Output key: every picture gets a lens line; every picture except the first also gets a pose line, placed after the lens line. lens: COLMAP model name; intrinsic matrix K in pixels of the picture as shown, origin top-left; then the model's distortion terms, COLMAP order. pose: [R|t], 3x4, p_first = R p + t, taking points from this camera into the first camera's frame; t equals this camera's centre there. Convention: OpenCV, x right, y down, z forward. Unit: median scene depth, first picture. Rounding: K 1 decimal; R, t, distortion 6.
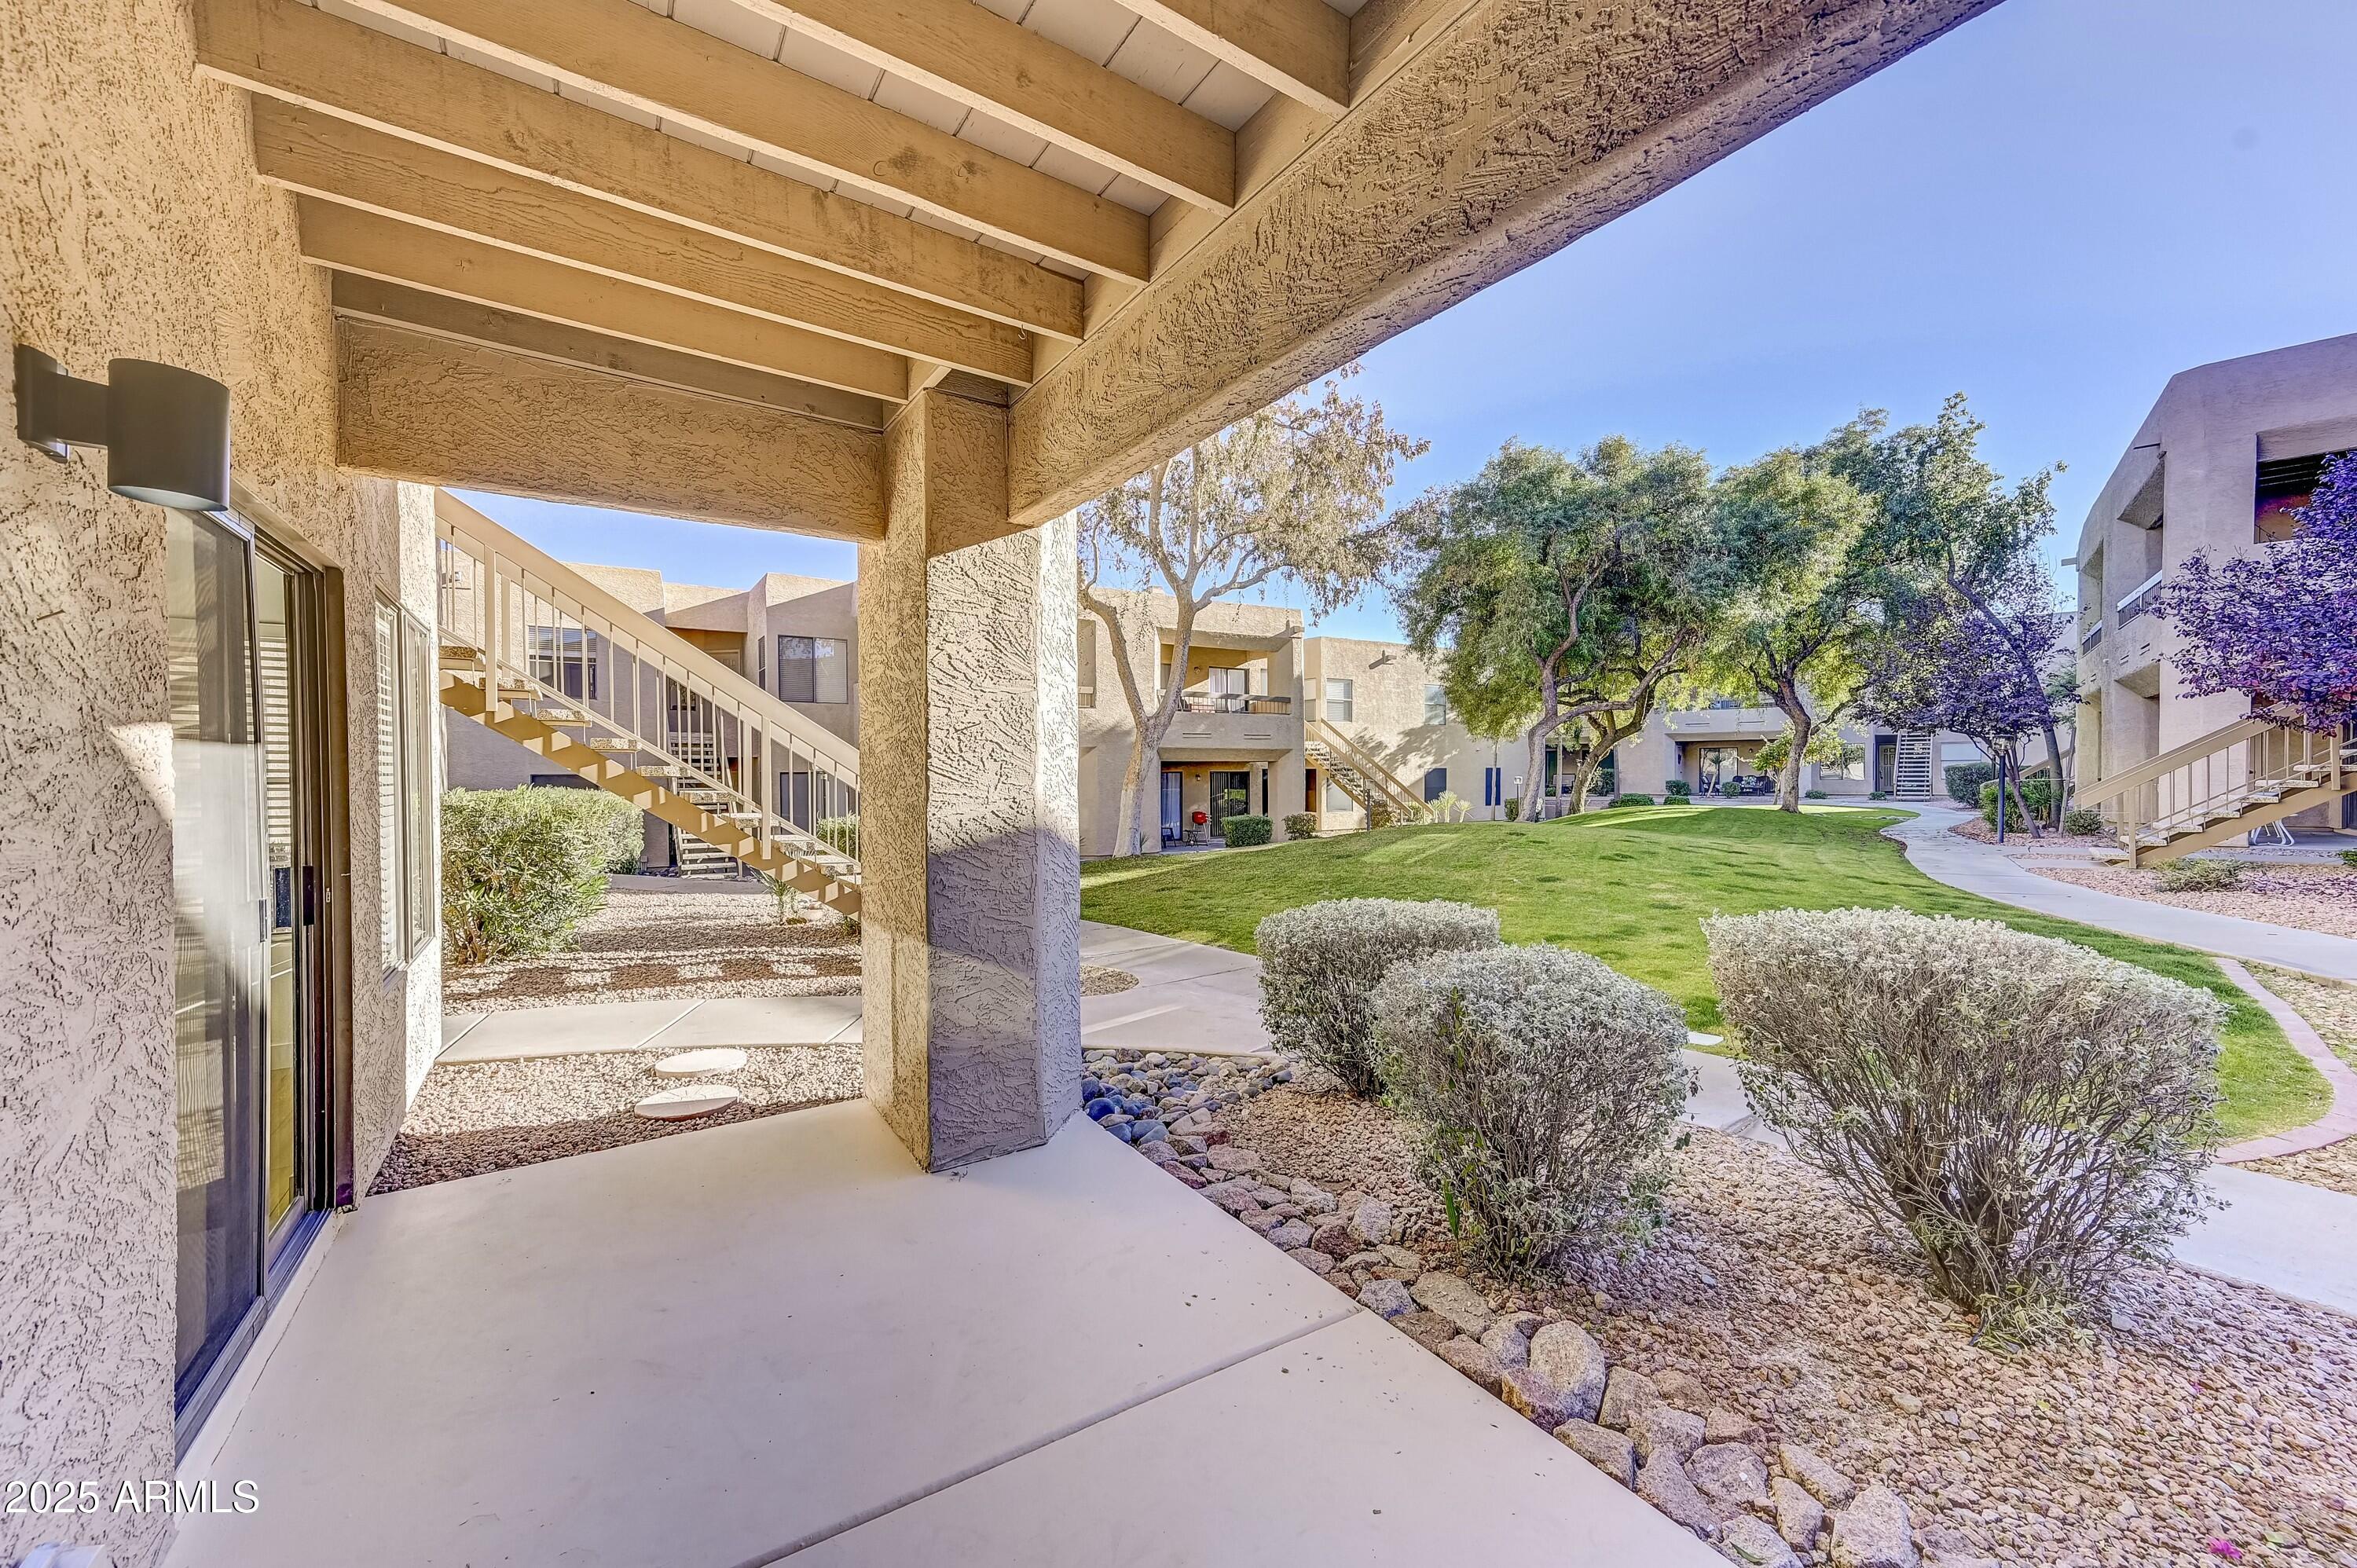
lens RADIAL K [[912.7, 0, 1178.5], [0, 912.7, 784.0], [0, 0, 1]] dist [0.000074, 0.000010]
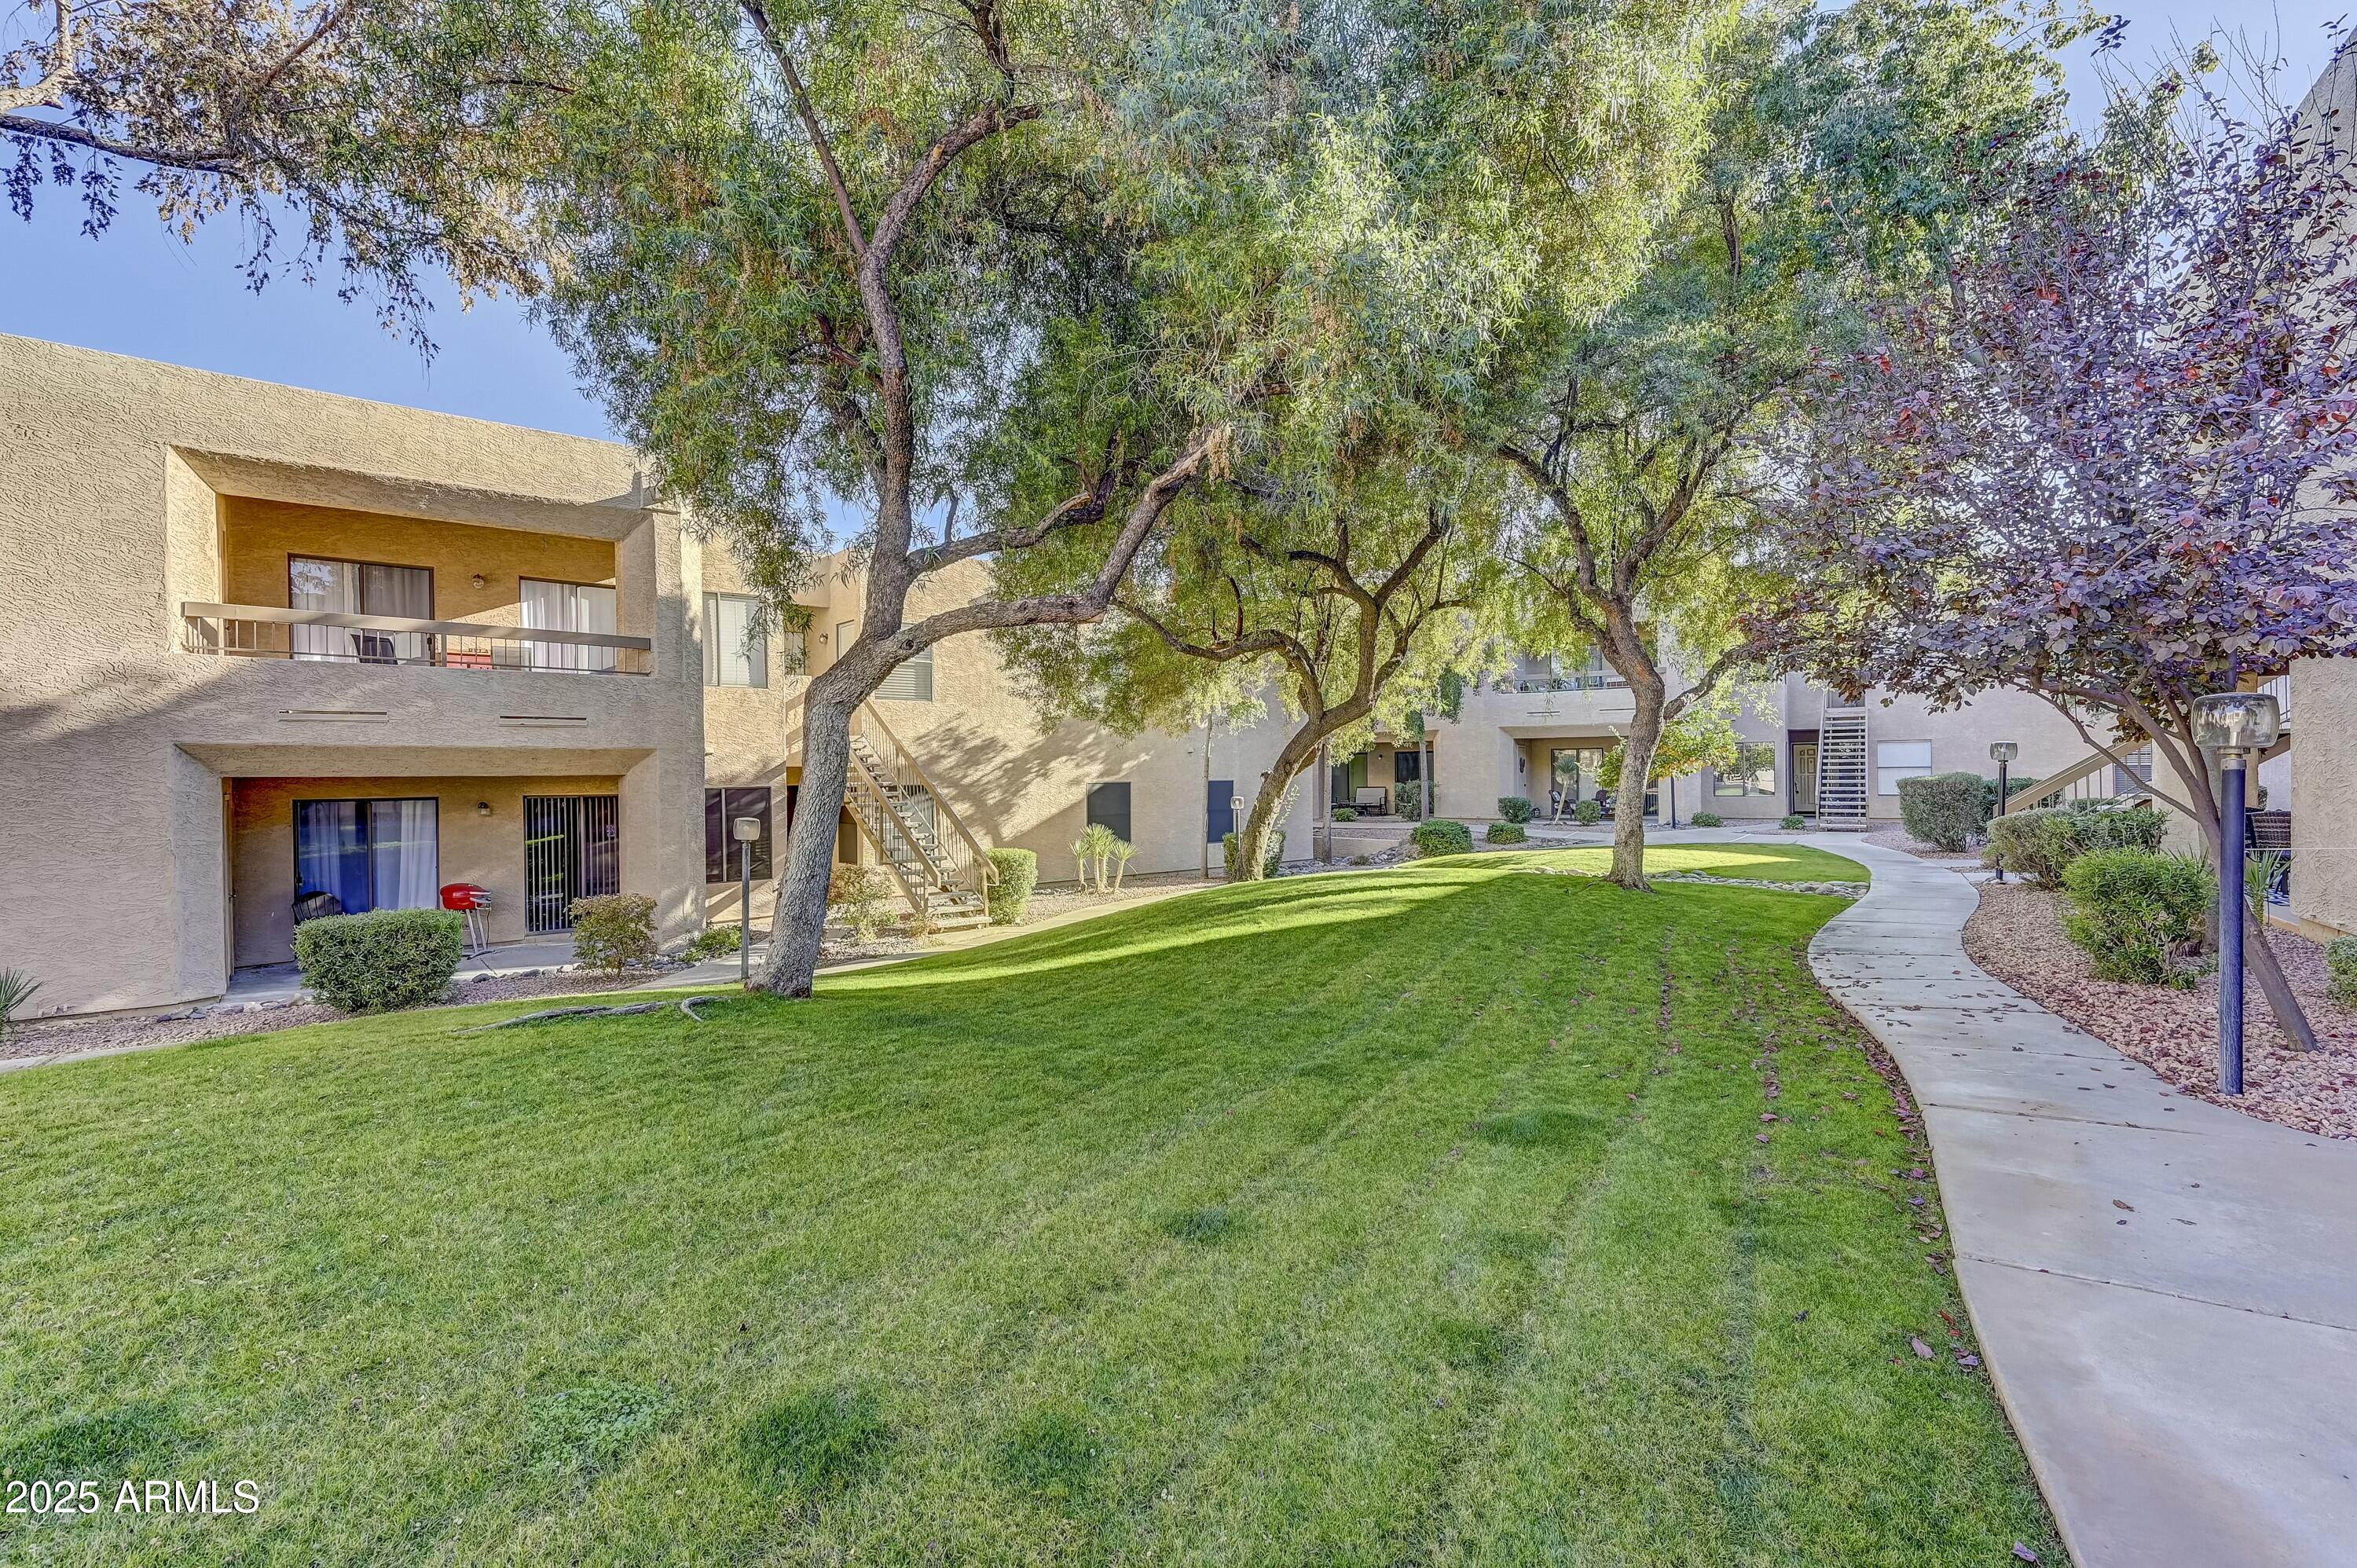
lens RADIAL K [[1041.5, 0, 1178.5], [0, 1041.5, 784.0], [0, 0, 1]] dist [-0.001090, 0.000008]
pose [[0.992404, -0.005157, 0.122912, 0.254594], [0.006075, 0.999956, -0.007097, -0.012452], [-0.122871, 0.007790, 0.992392, 0.336543]]
